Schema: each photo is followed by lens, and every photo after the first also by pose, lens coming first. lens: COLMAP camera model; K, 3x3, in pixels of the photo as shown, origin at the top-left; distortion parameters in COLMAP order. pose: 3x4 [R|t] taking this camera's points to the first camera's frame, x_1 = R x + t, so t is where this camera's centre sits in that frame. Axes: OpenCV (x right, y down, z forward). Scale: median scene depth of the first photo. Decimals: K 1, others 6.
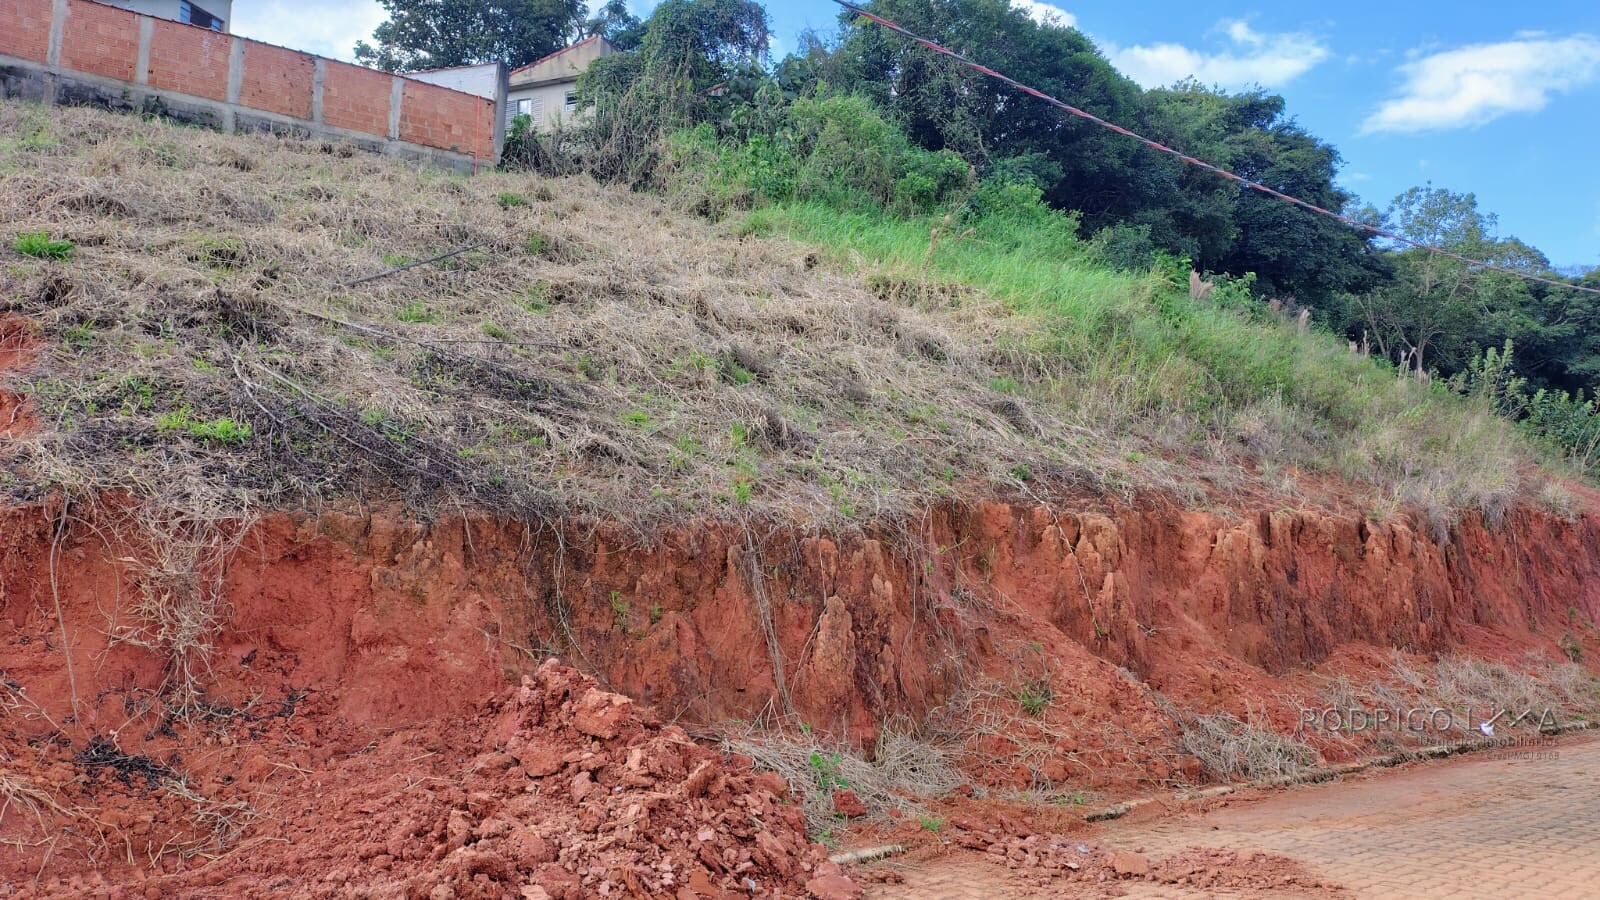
lens RADIAL K [[1198.2, 0, 800.1], [0, 1198.2, 405.3], [0, 0, 1]] dist [0.102630, -0.118830]
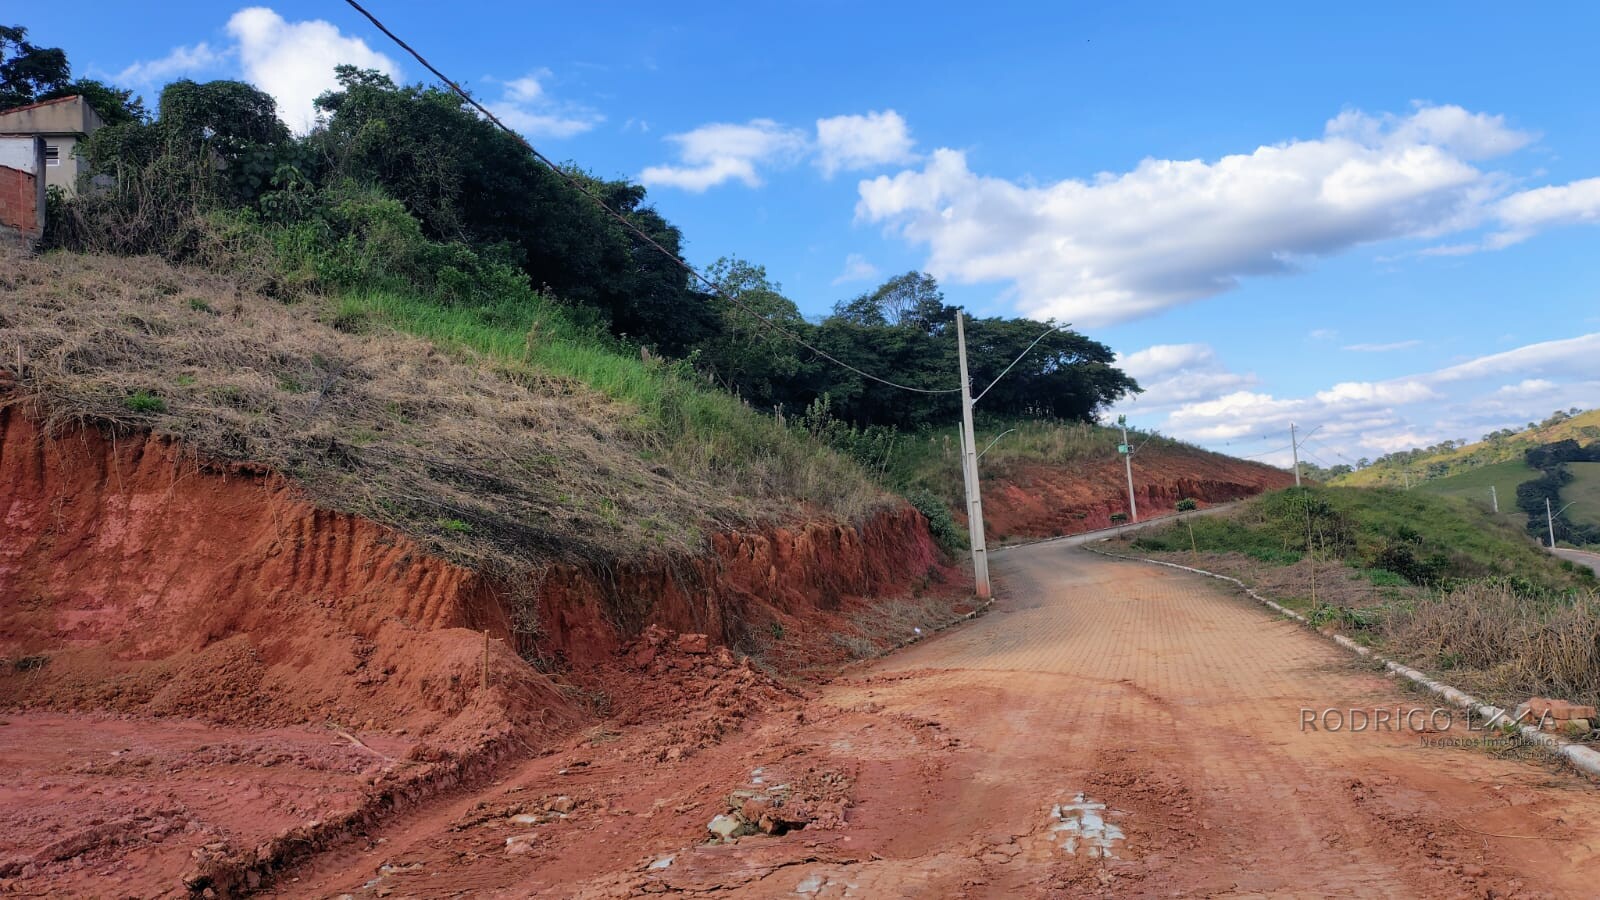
lens RADIAL K [[1130.2, 0, 801.2], [0, 1130.2, 421.8], [0, 0, 1]] dist [0.005458, -0.007334]
pose [[0.847483, -0.019282, 0.530473, -0.201714], [0.020829, 0.999778, 0.003065, -0.027896], [-0.530414, 0.008452, 0.847696, -0.156840]]
